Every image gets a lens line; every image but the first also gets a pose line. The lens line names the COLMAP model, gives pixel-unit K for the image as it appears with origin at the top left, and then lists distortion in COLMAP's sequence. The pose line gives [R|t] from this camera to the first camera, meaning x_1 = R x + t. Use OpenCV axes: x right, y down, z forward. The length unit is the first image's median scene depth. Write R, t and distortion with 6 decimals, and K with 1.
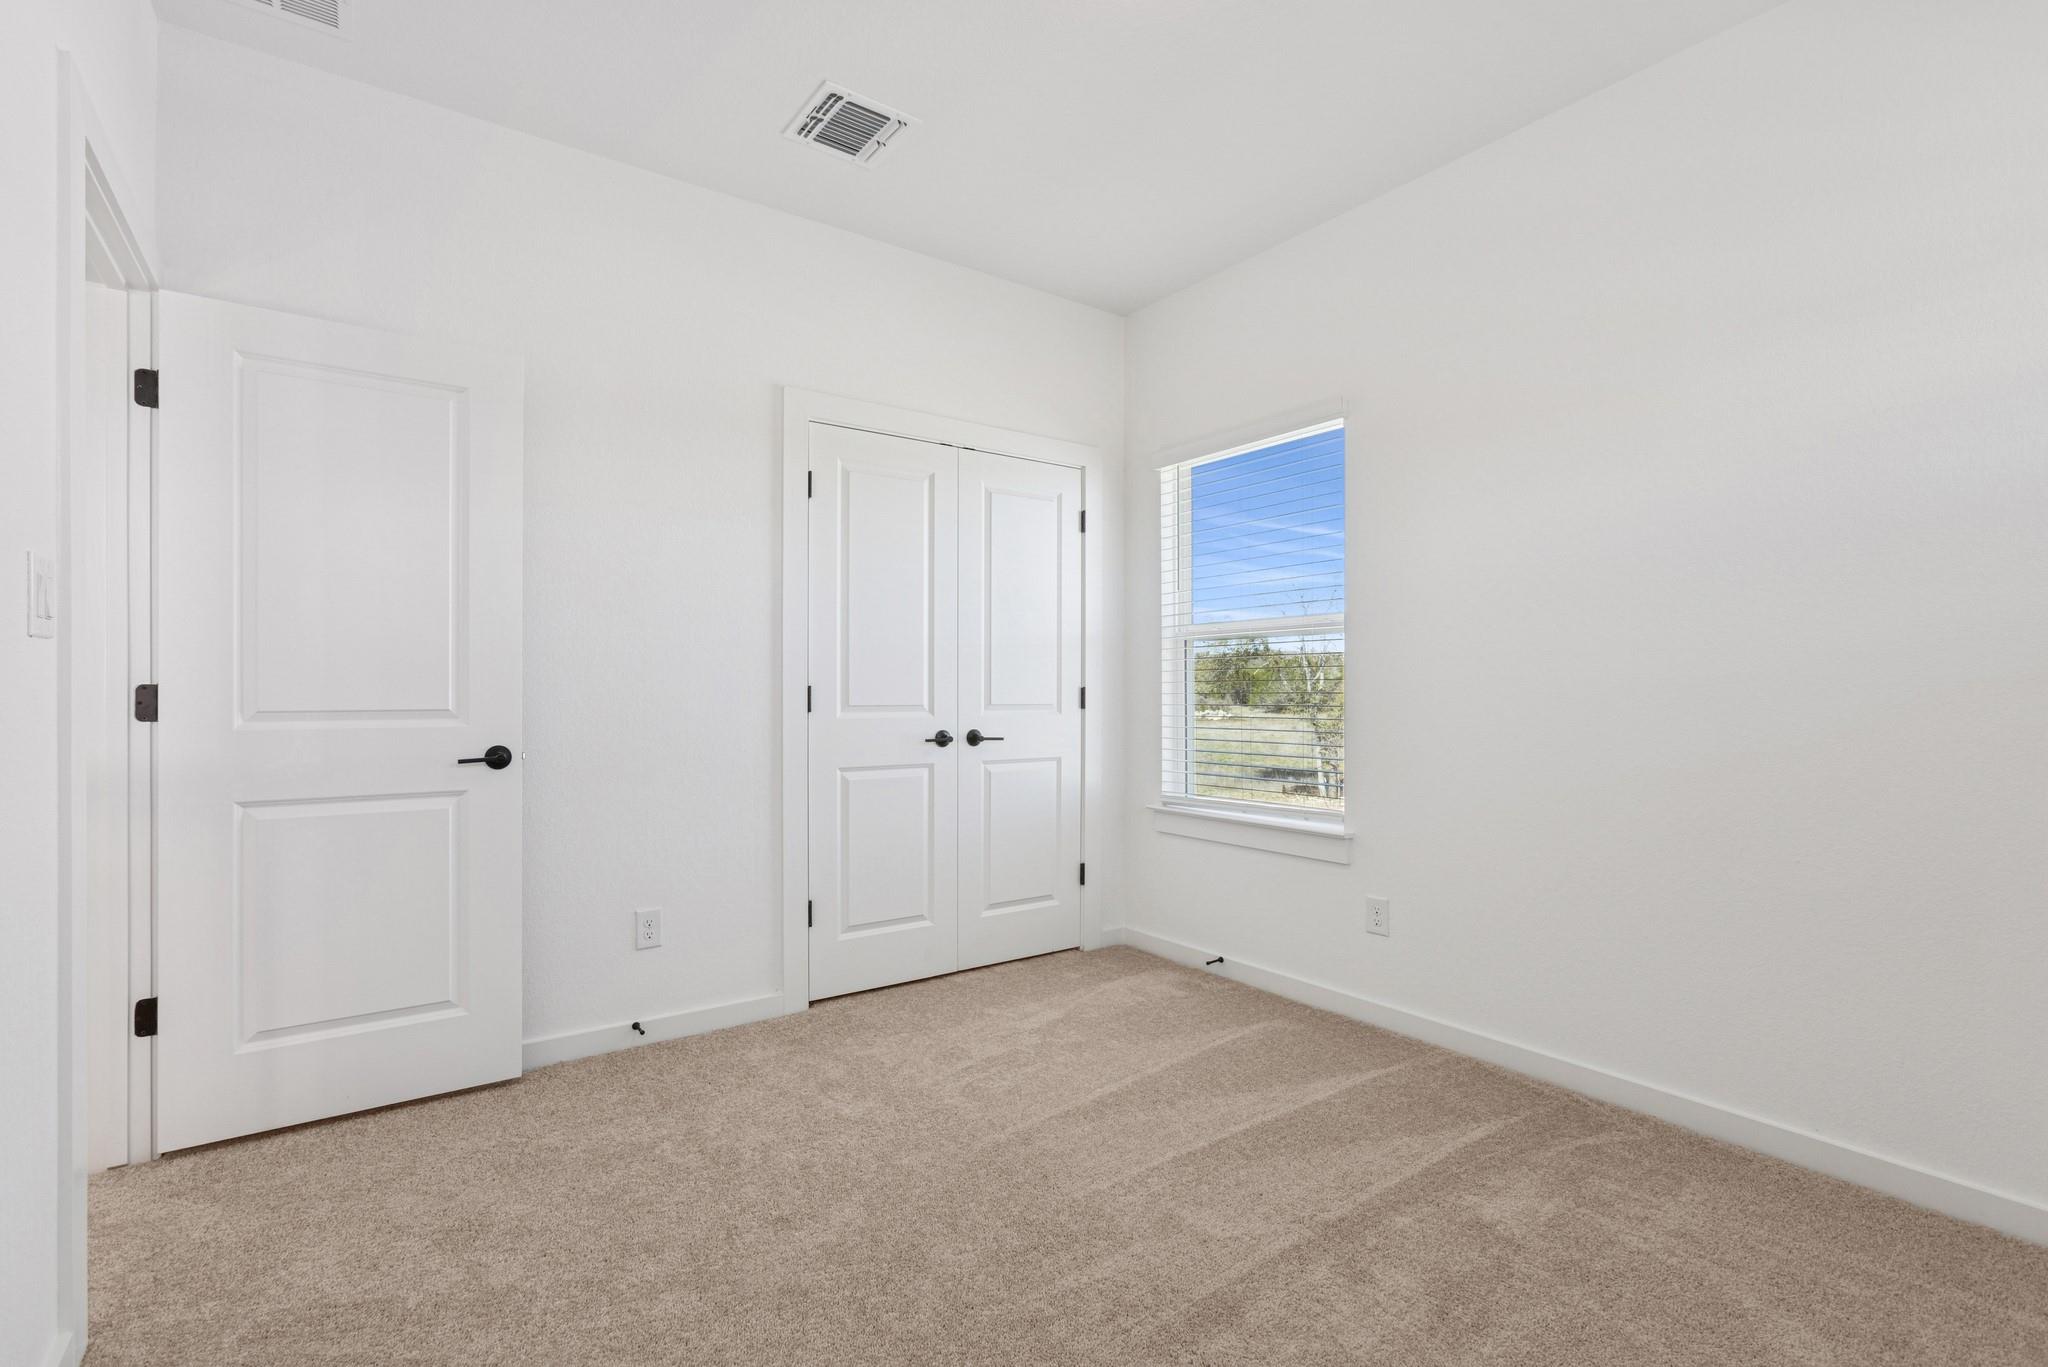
lens RADIAL K [[928.9, 0, 1010.1], [0, 928.9, 688.2], [0, 0, 1]] dist [-0.012924, 0.009122]
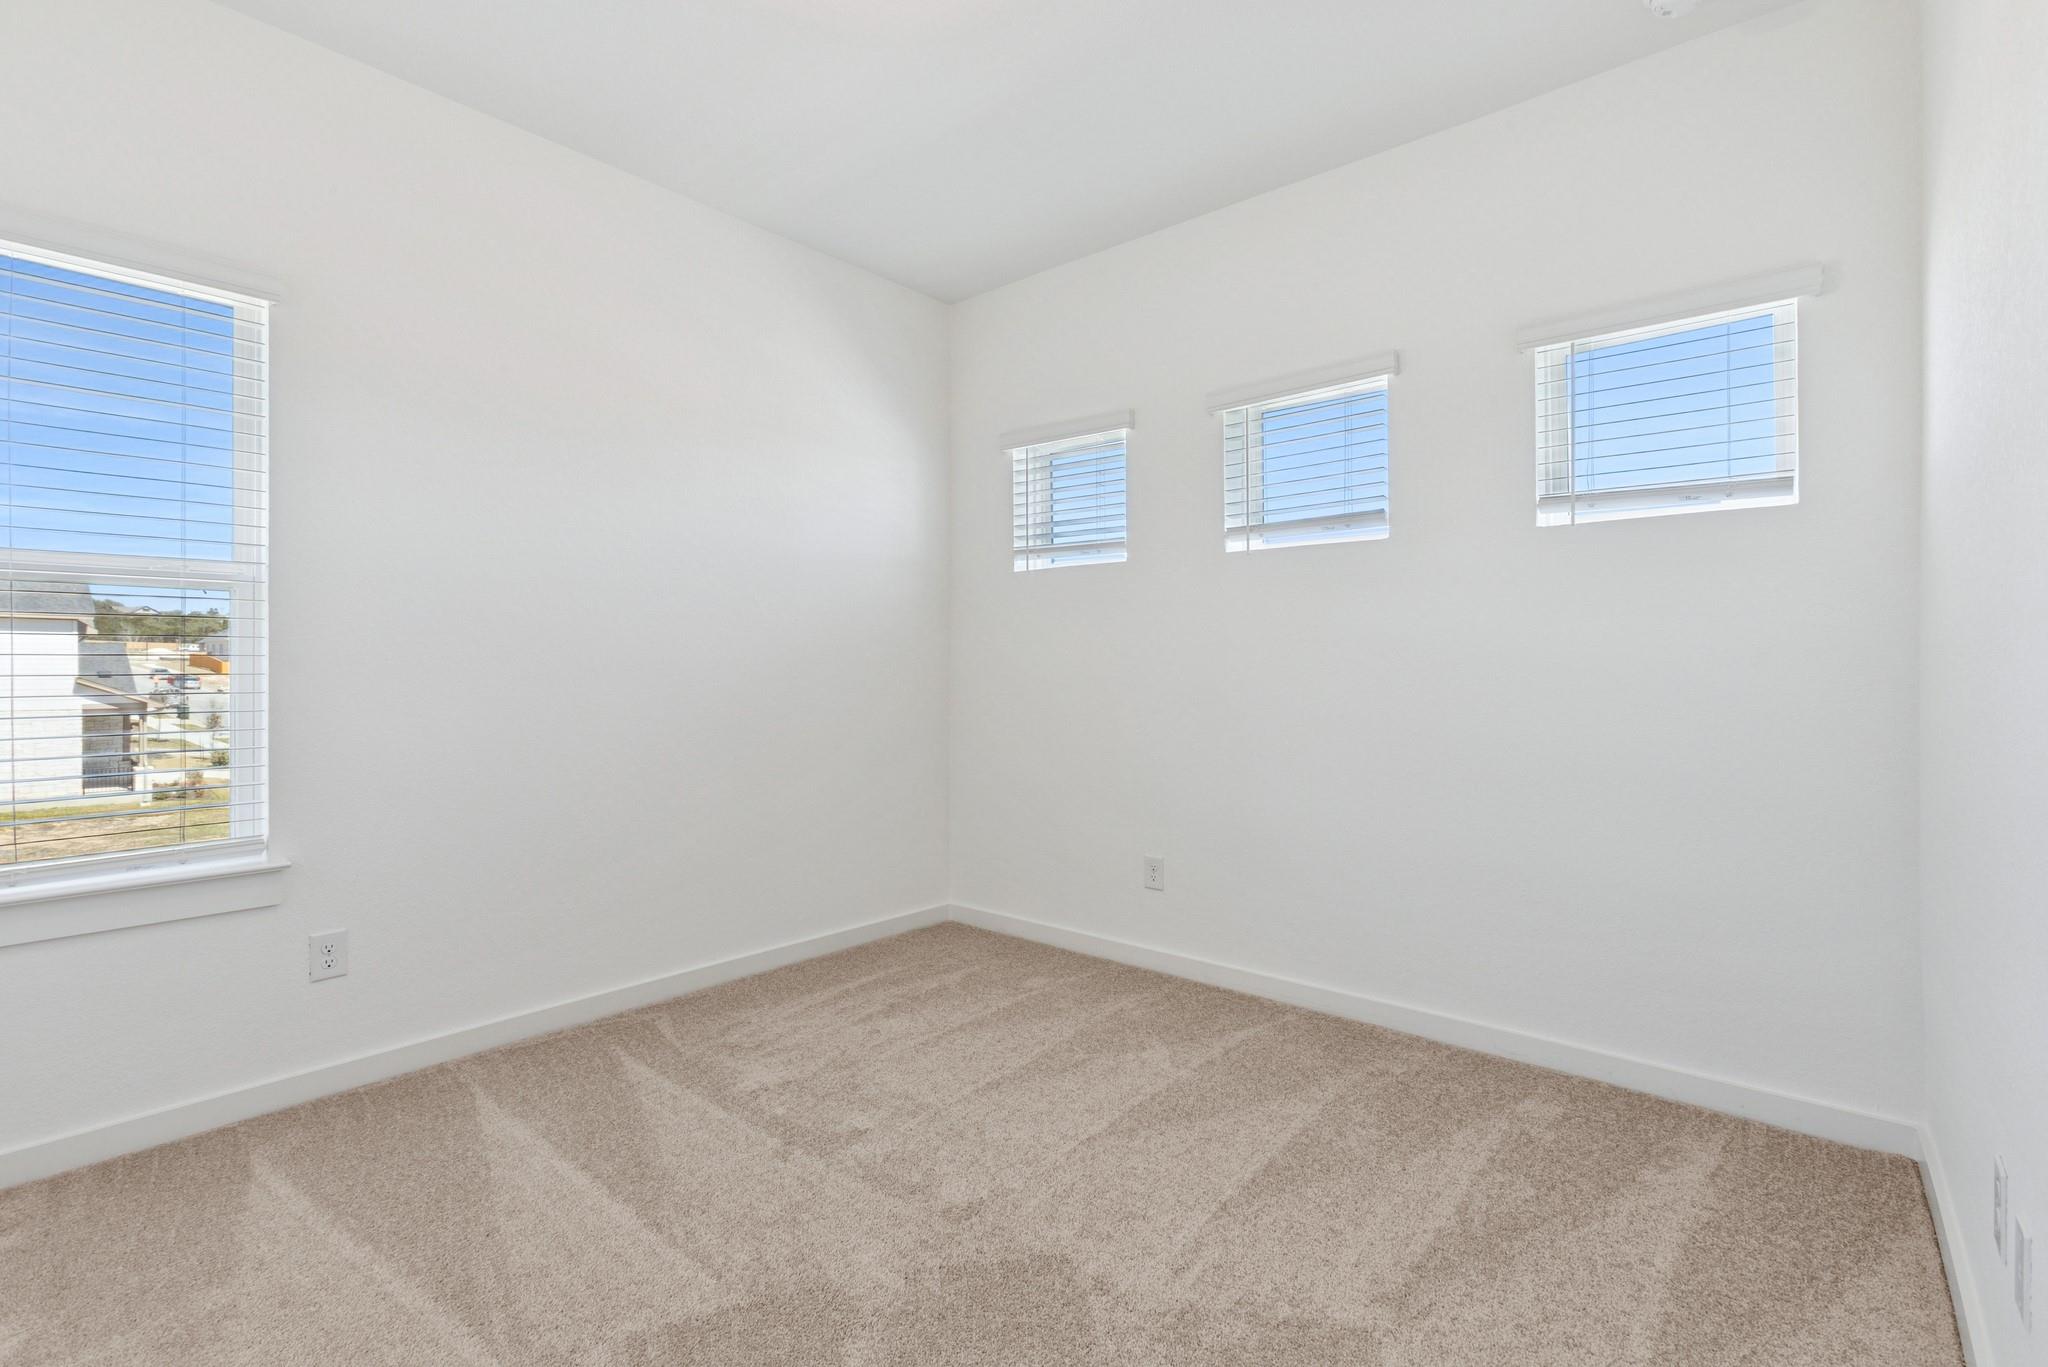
lens RADIAL K [[928.9, 0, 1022.5], [0, 928.9, 670.5], [0, 0, 1]] dist [-0.012924, 0.009122]
pose [[-0.243594, -0.001501, 0.969876, -0.524415], [-0.004181, 0.999991, 0.000498, -0.001431], [-0.969868, -0.003934, -0.243598, 0.628718]]
